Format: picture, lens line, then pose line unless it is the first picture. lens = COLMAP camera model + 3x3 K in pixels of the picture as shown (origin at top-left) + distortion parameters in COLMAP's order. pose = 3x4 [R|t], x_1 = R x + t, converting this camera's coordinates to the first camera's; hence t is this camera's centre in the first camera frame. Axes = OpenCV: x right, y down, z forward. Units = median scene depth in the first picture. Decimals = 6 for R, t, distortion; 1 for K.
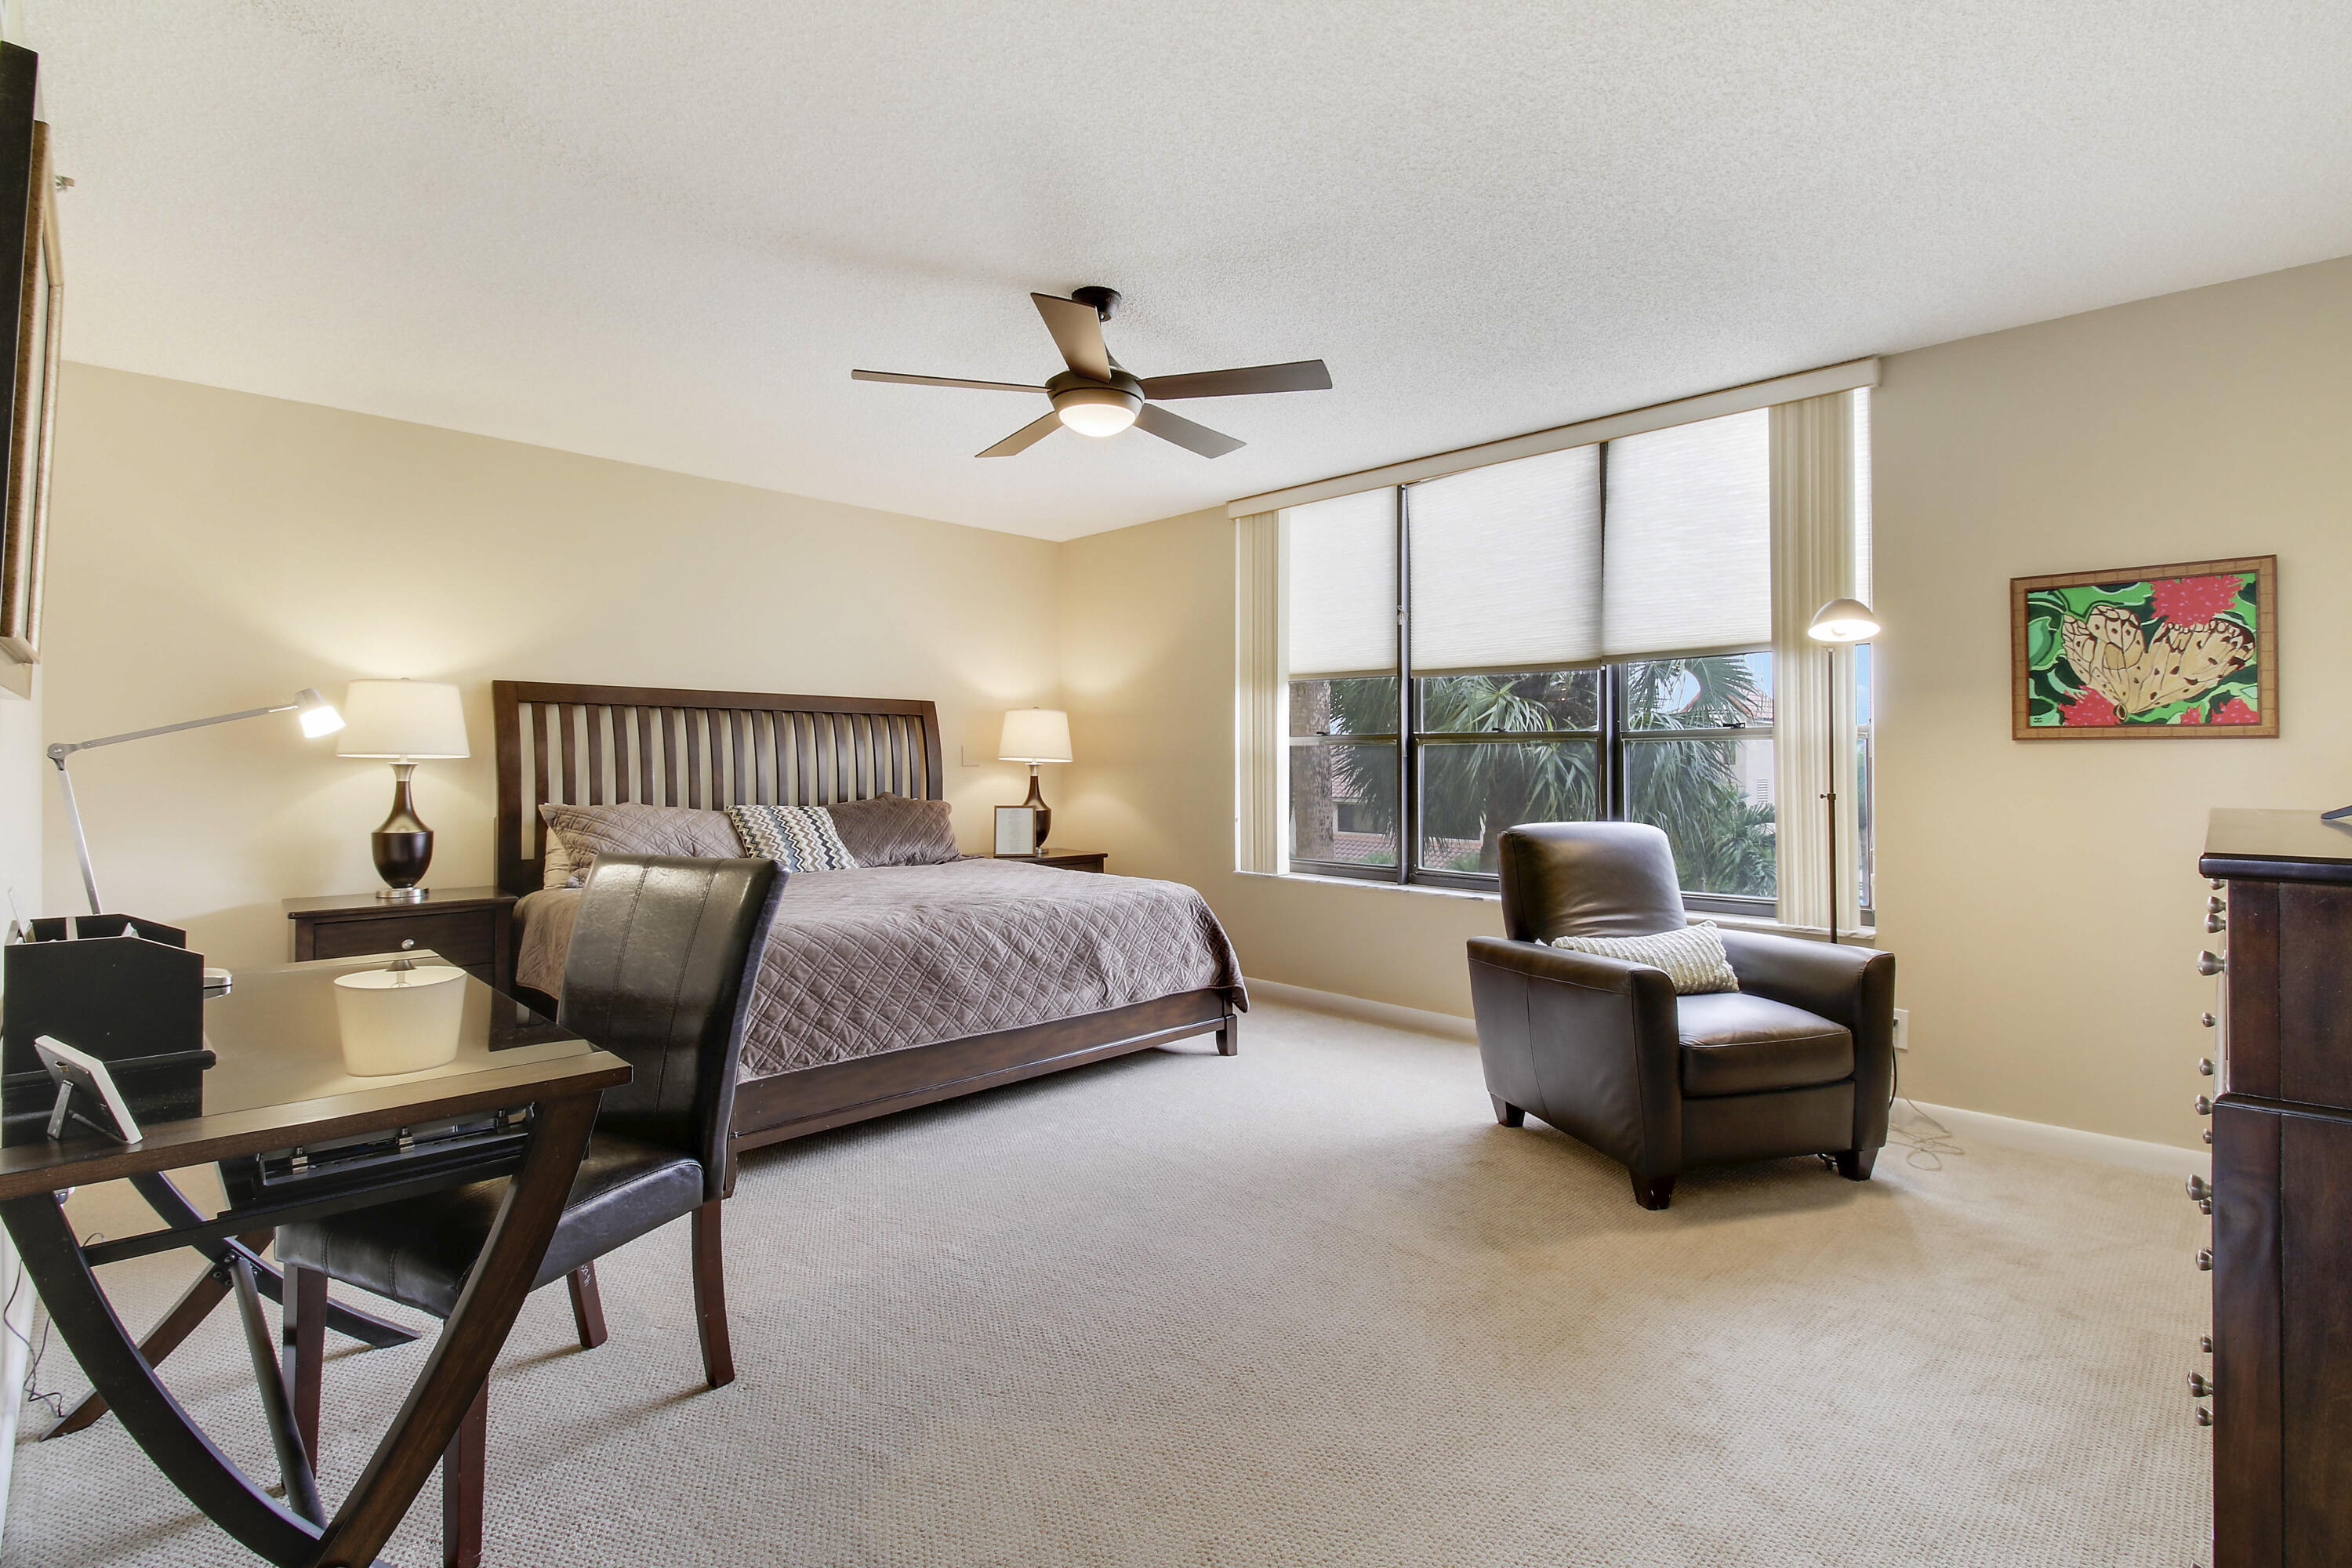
lens RADIAL K [[1086.2, 0, 1197.5], [0, 1086.2, 775.5], [0, 0, 1]] dist [-0.001834, -0.003647]
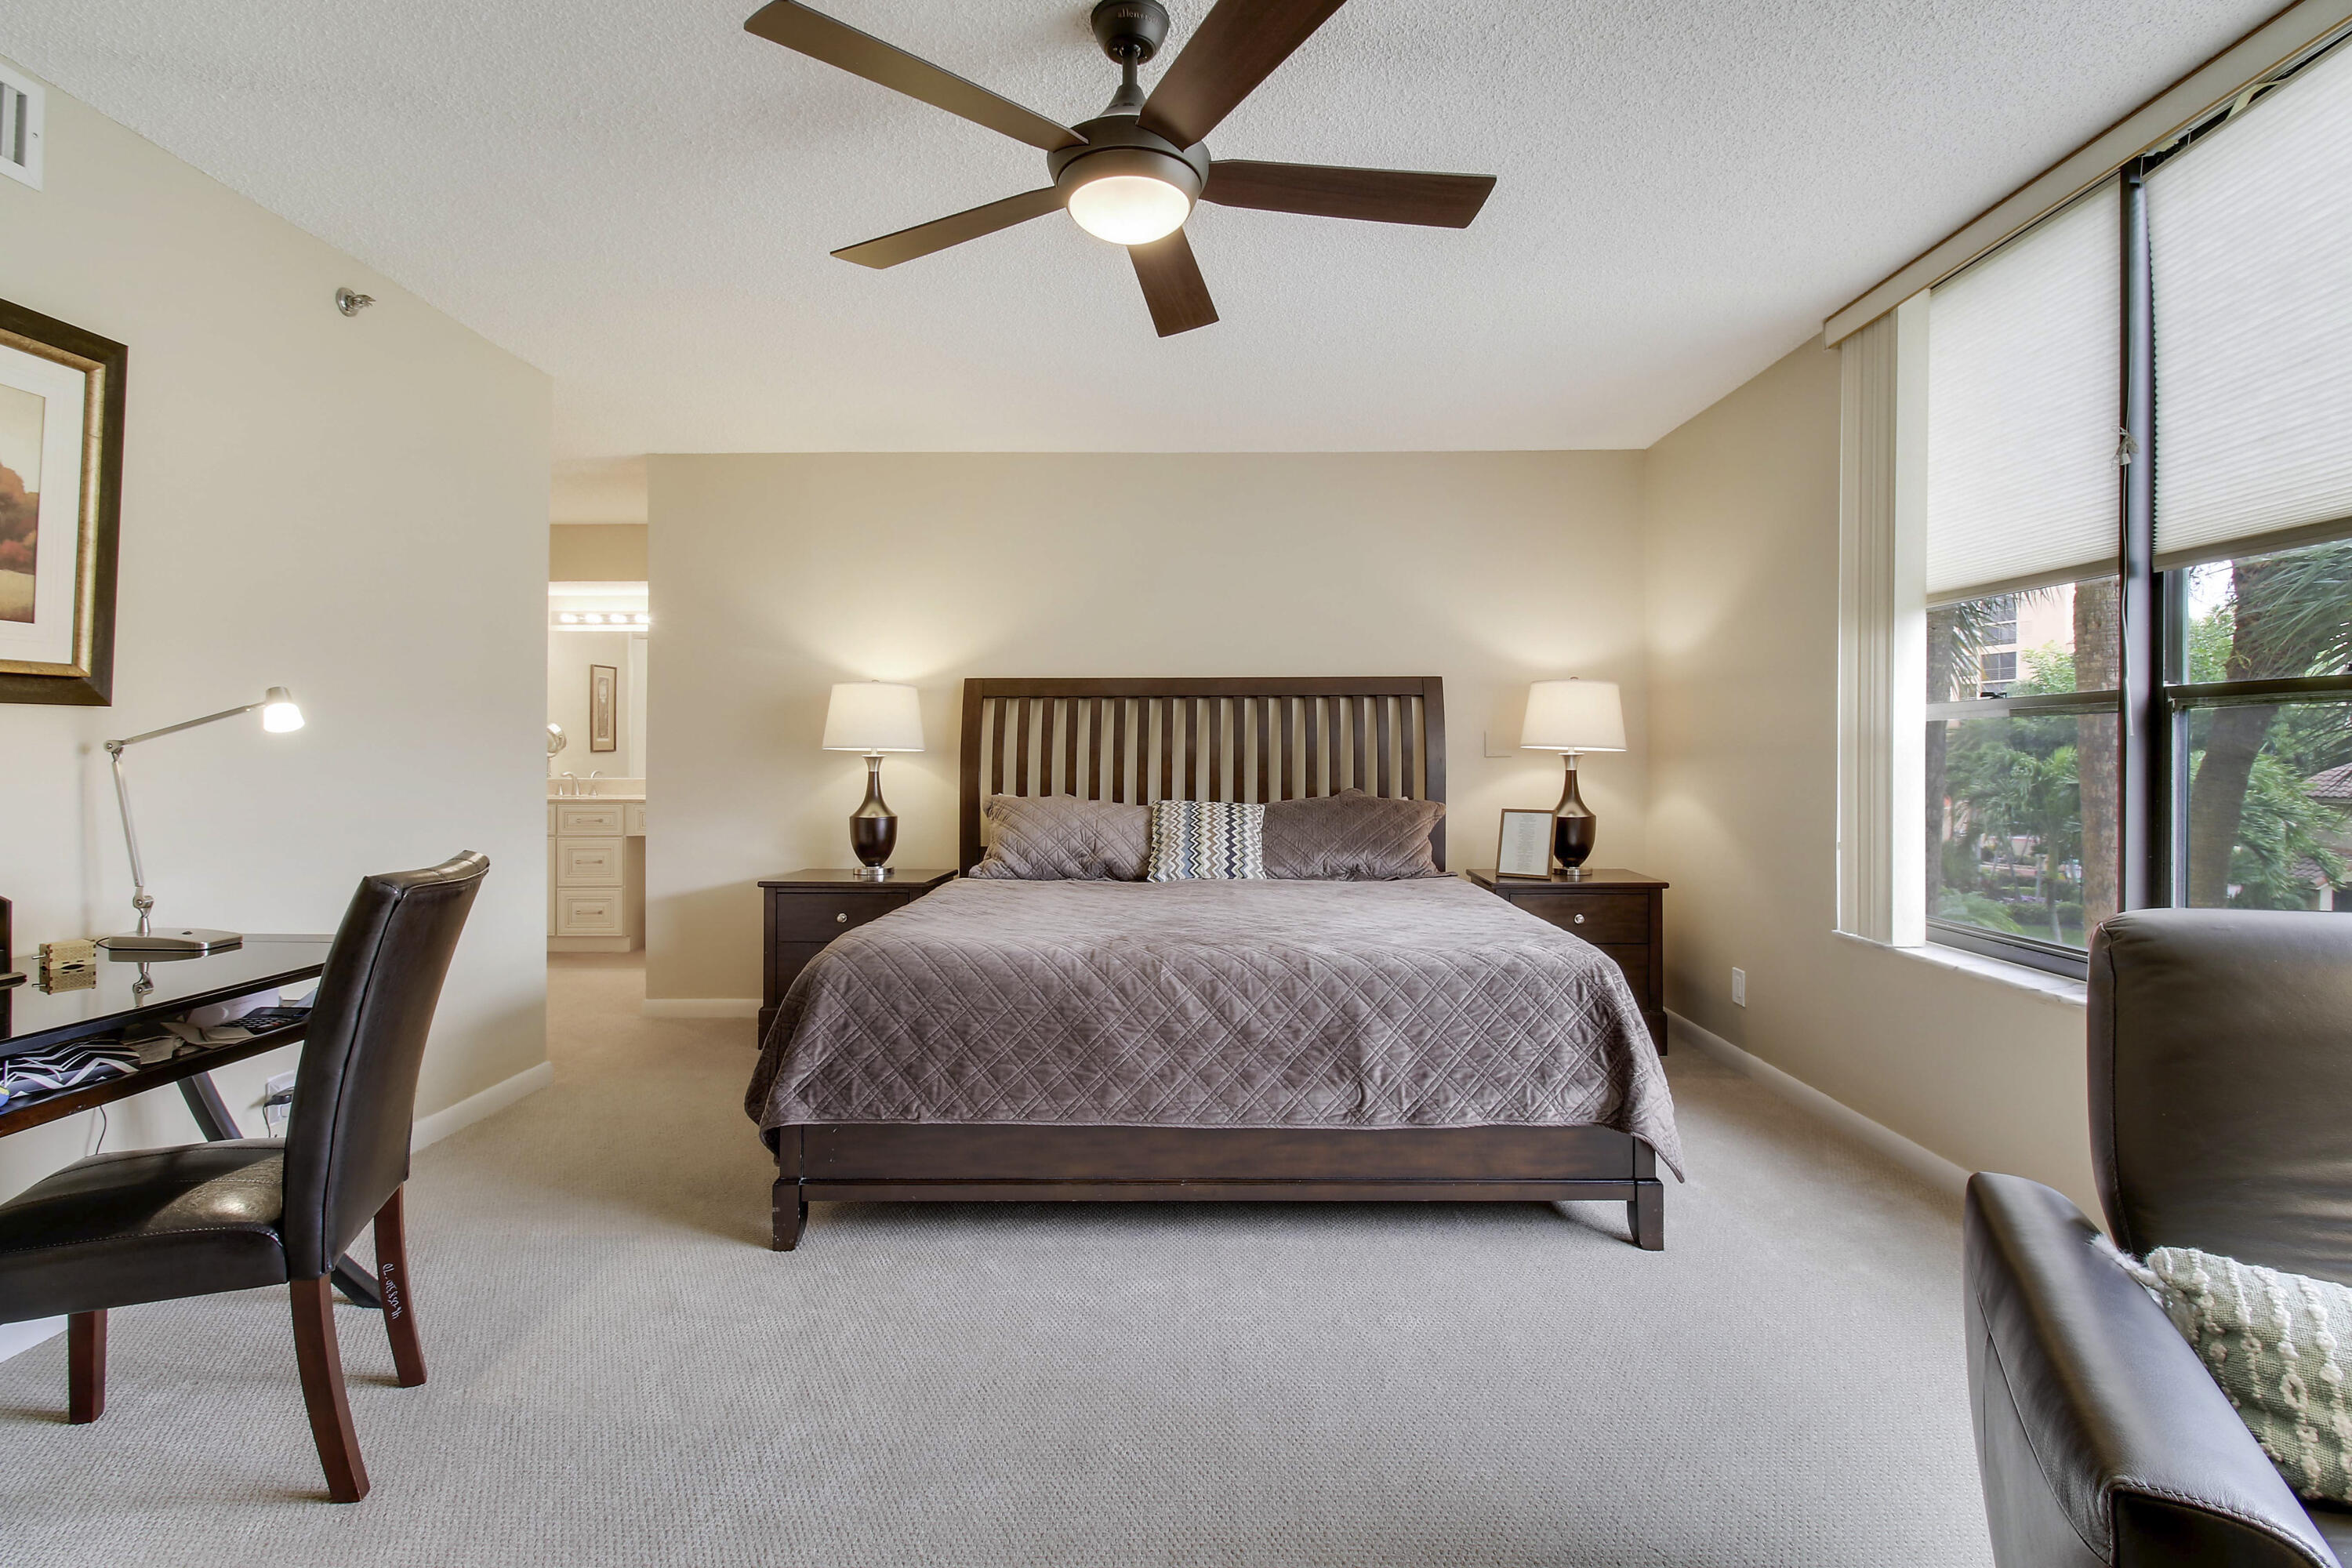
lens RADIAL K [[1086.2, 0, 1171.8], [0, 1086.2, 769.1], [0, 0, 1]] dist [-0.001834, -0.003647]
pose [[0.693390, 0.006184, -0.720536, 0.294127], [-0.004255, 0.999981, 0.004488, -0.003923], [0.720550, -0.000046, 0.693403, 0.440244]]
